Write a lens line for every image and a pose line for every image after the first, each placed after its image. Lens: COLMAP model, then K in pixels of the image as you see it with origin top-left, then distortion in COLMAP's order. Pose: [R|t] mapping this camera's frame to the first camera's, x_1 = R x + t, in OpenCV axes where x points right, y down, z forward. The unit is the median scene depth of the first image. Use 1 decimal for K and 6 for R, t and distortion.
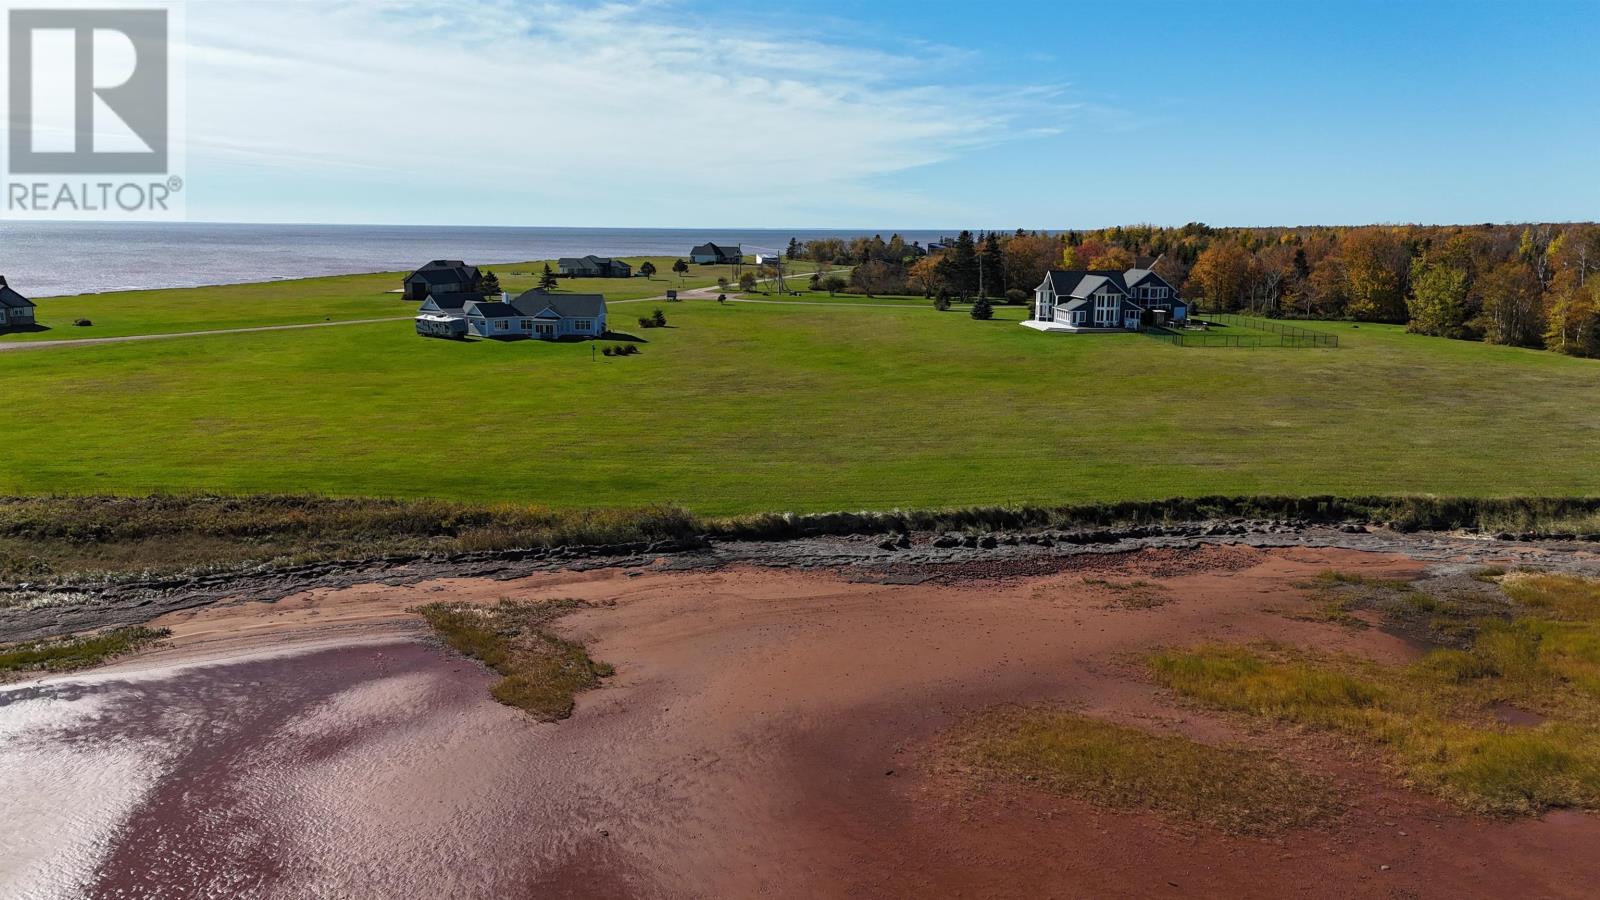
lens RADIAL K [[1179.4, 0, 797.2], [0, 1179.4, 451.8], [0, 0, 1]] dist [0.061928, -0.053565]
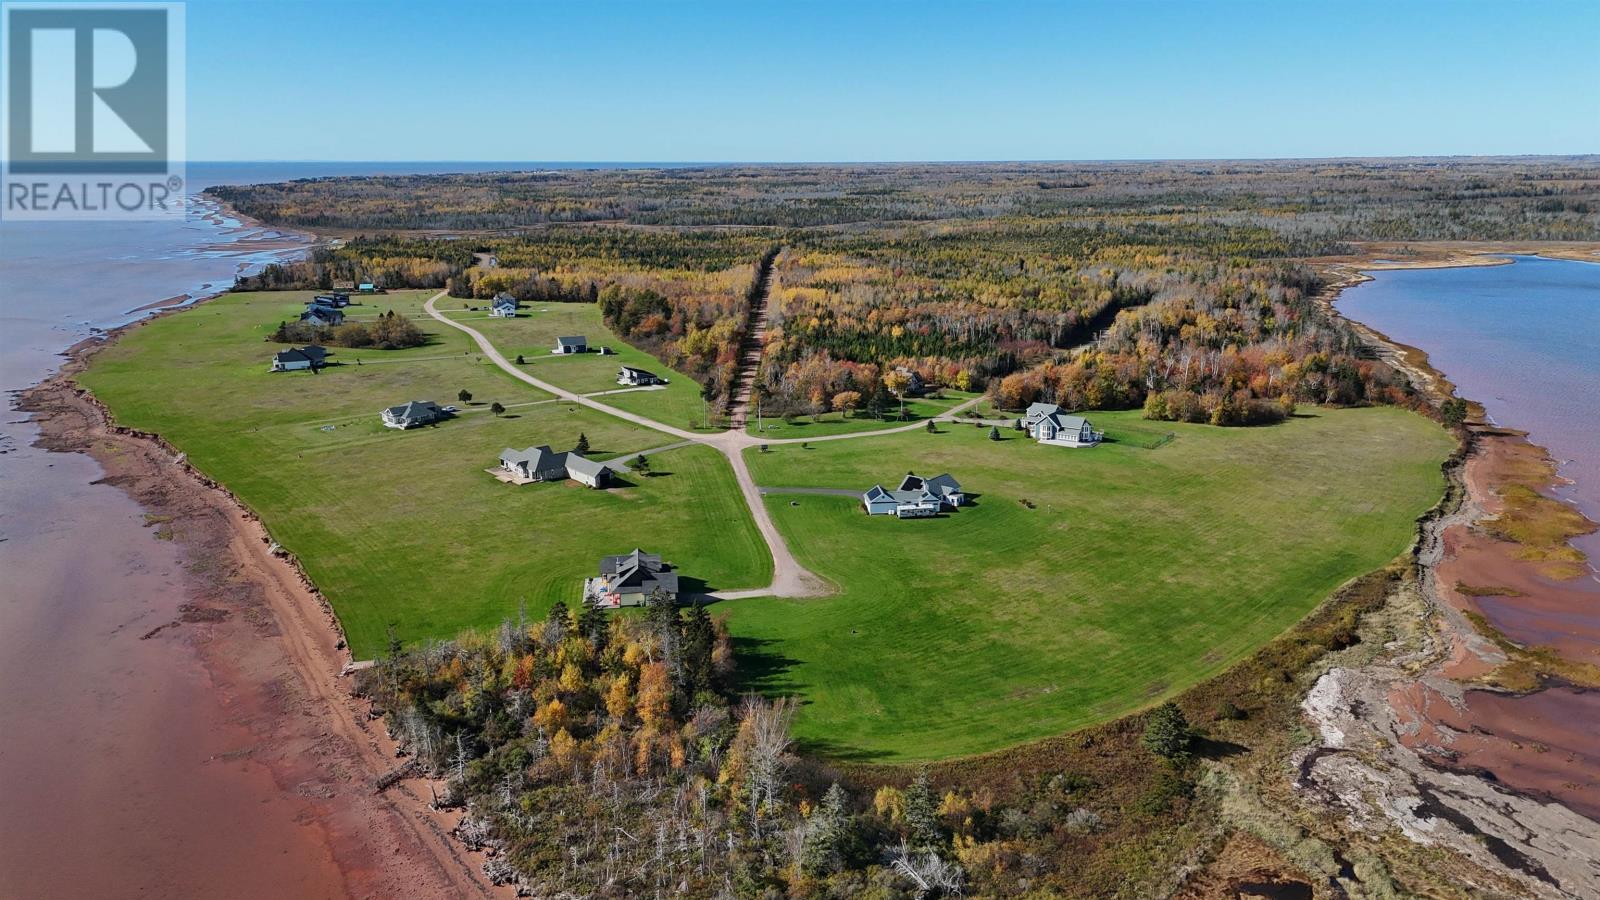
lens RADIAL K [[1179.4, 0, 801.3], [0, 1179.4, 458.3], [0, 0, 1]] dist [0.061928, -0.053565]
pose [[0.628741, -0.199732, 0.751526, -4.024408], [0.152374, 0.979360, 0.132805, -1.039589], [-0.762540, 0.031013, 0.646198, -0.015285]]
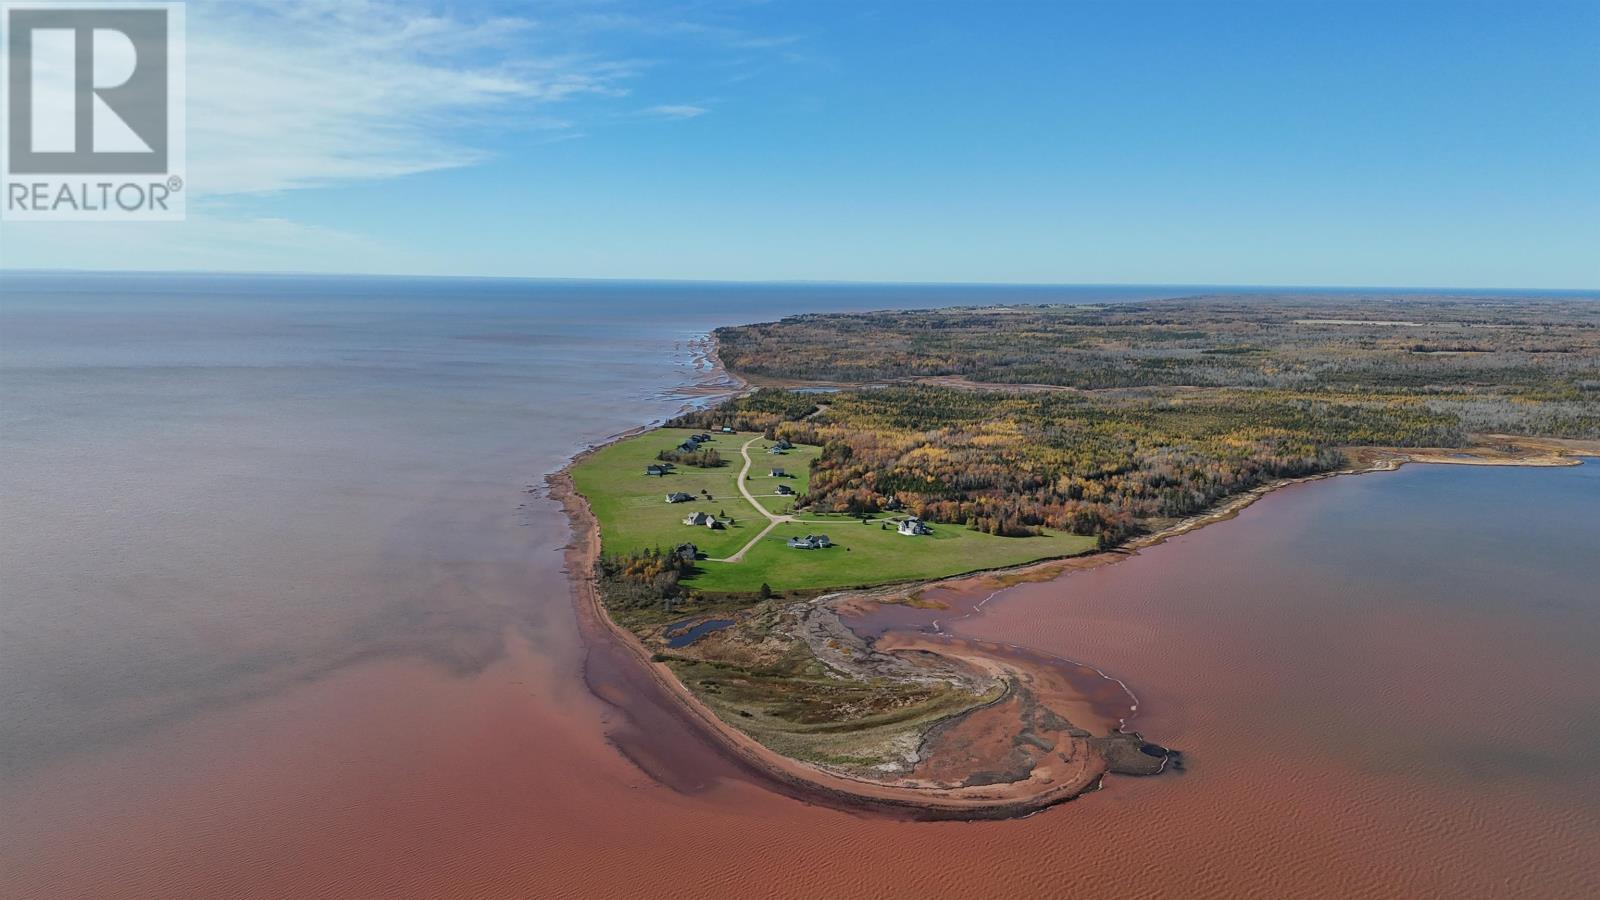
lens RADIAL K [[1179.4, 0, 794.7], [0, 1179.4, 451.3], [0, 0, 1]] dist [0.061928, -0.053565]
pose [[0.889665, -0.063802, 0.452134, -5.817976], [0.079664, 0.996692, -0.016110, -0.978390], [-0.449611, 0.050352, 0.891804, -7.744974]]
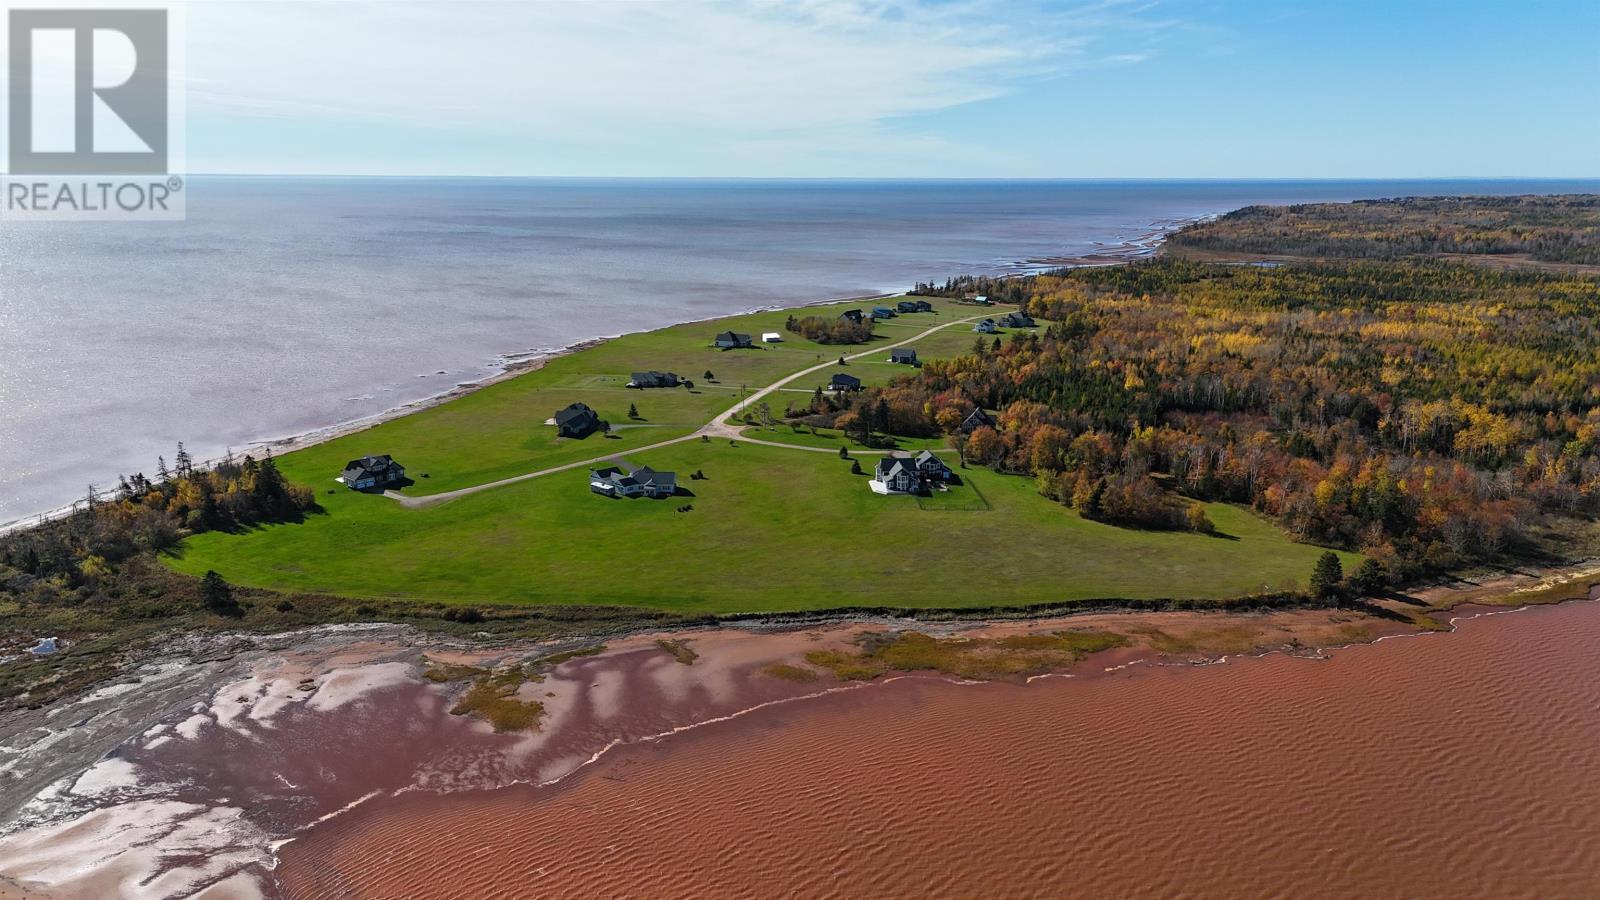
lens RADIAL K [[1179.4, 0, 801.1], [0, 1179.4, 436.9], [0, 0, 1]] dist [0.061928, -0.053565]
pose [[0.999828, 0.001079, -0.018531, 0.264387], [-0.000516, 0.999539, 0.030361, -0.635676], [0.018555, -0.030346, 0.999367, -2.827650]]
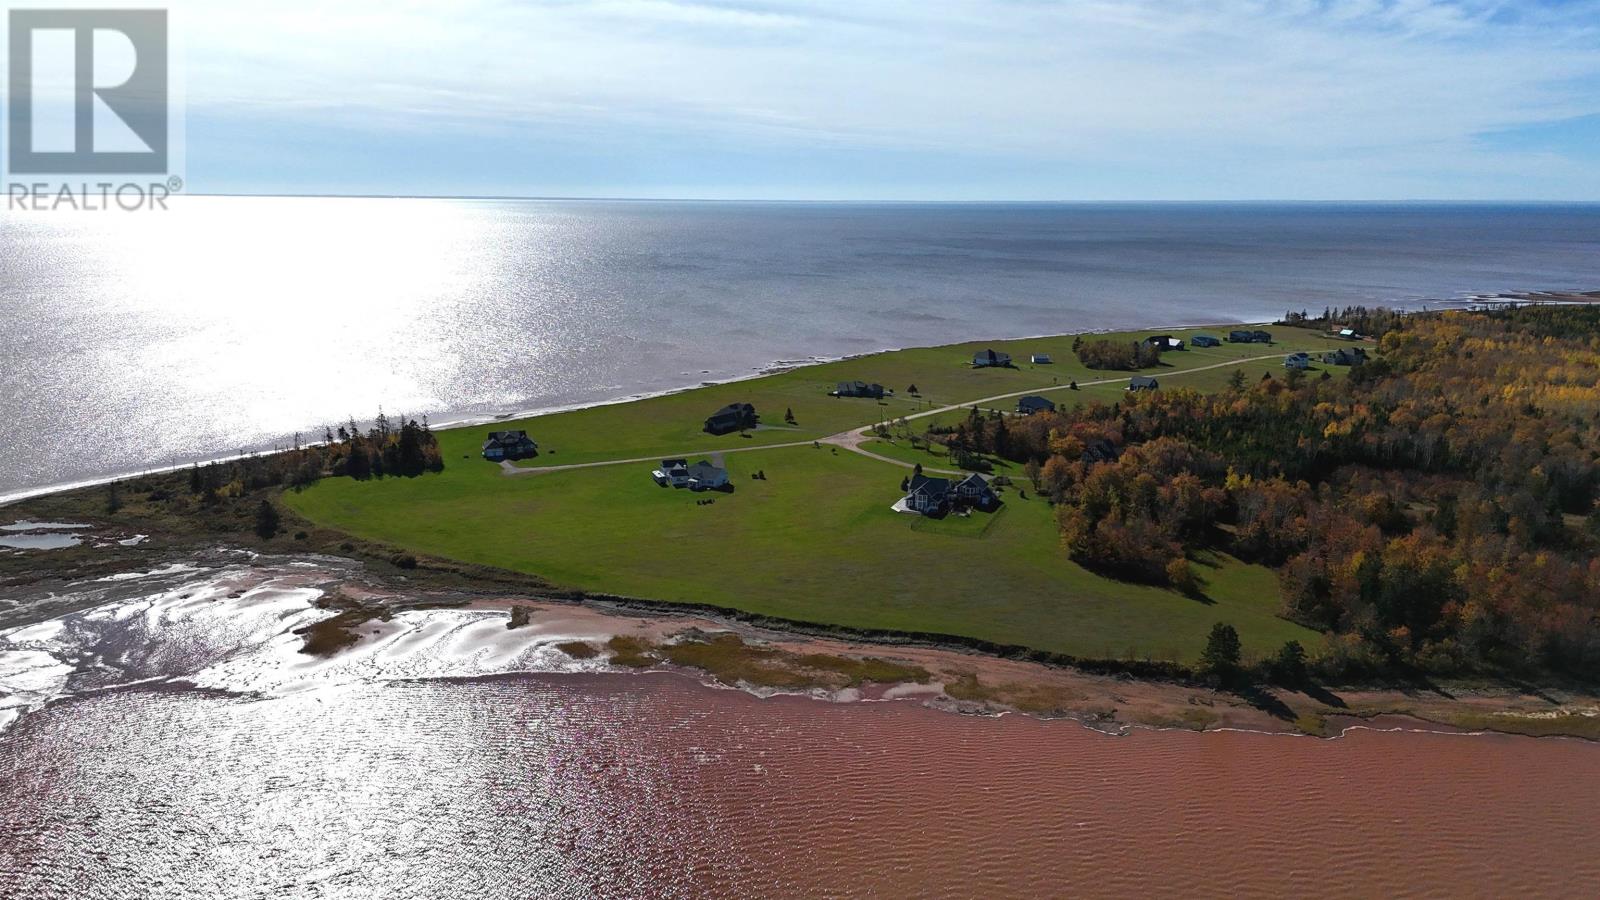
lens RADIAL K [[1179.4, 0, 800.6], [0, 1179.4, 409.1], [0, 0, 1]] dist [0.061928, -0.053565]
pose [[0.896350, 0.076625, -0.436674, 2.314999], [-0.082243, 0.996594, 0.006058, -0.659136], [0.435651, 0.030484, 0.899599, -2.406316]]
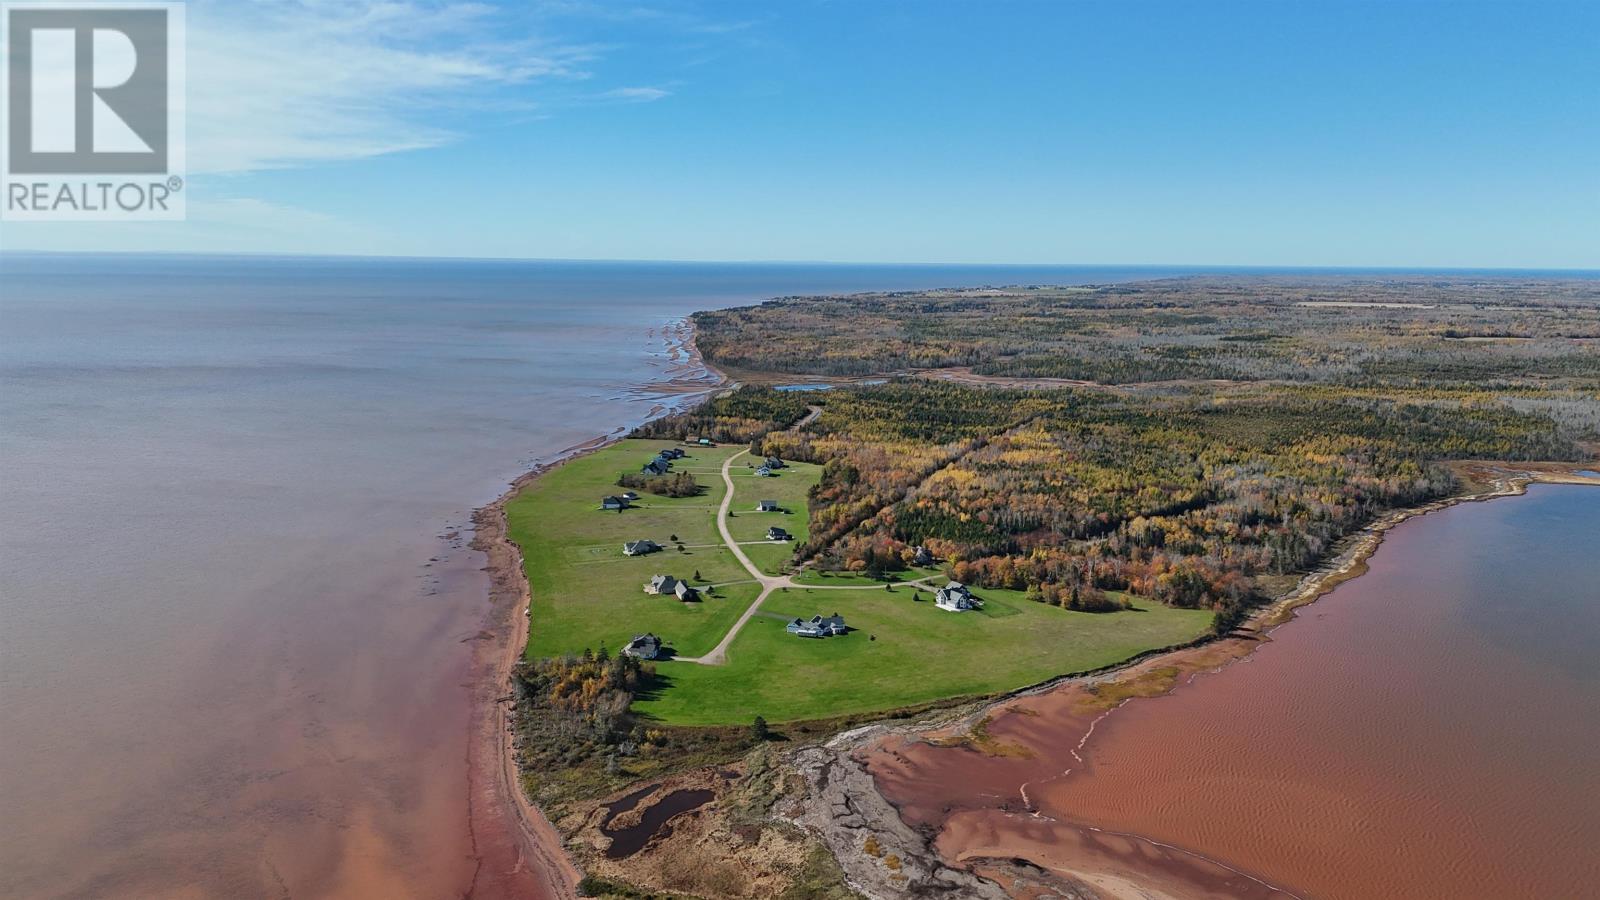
lens RADIAL K [[1179.4, 0, 799.6], [0, 1179.4, 438.4], [0, 0, 1]] dist [0.061928, -0.053565]
pose [[0.879487, -0.070083, 0.470735, -4.491899], [0.084249, 0.996404, -0.009061, -1.520447], [-0.468407, 0.047629, 0.882228, -4.874380]]
